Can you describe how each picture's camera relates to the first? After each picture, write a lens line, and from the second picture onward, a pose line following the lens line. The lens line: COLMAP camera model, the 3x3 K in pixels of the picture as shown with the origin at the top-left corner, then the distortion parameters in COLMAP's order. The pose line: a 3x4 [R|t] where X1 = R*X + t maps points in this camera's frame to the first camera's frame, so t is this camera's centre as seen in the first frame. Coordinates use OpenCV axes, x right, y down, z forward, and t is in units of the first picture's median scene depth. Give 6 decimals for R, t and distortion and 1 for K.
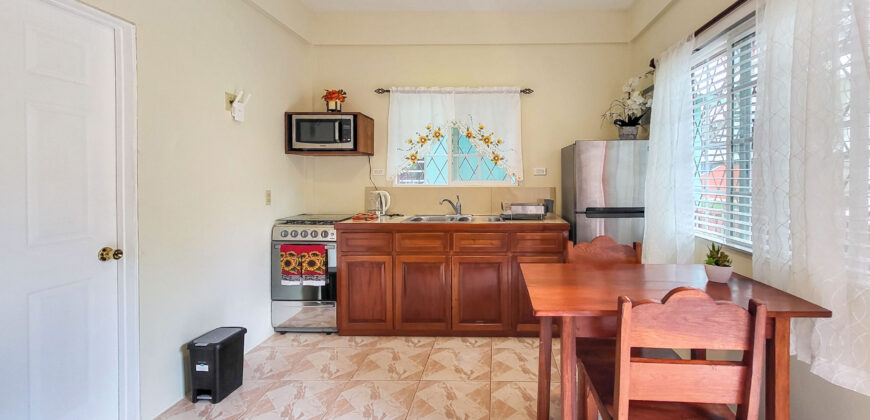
lens RADIAL K [[362.7, 0, 488.8], [0, 362.7, 178.6], [0, 0, 1]] dist [0.002377, -0.000113]
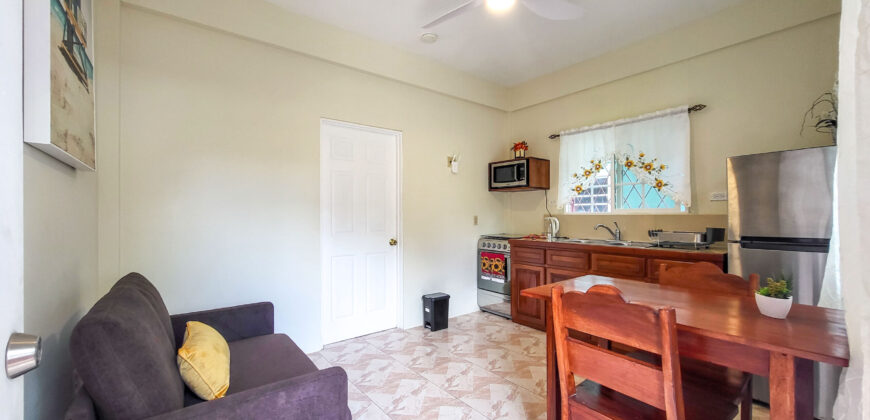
lens RADIAL K [[337.1, 0, 440.1], [0, 337.1, 212.5], [0, 0, 1]] dist [-0.000327, -0.000022]
pose [[0.642048, -0.005757, -0.766643, 0.359225], [-0.001035, 0.999964, -0.008375, 0.028388], [0.766664, 0.006170, 0.642019, -0.028026]]
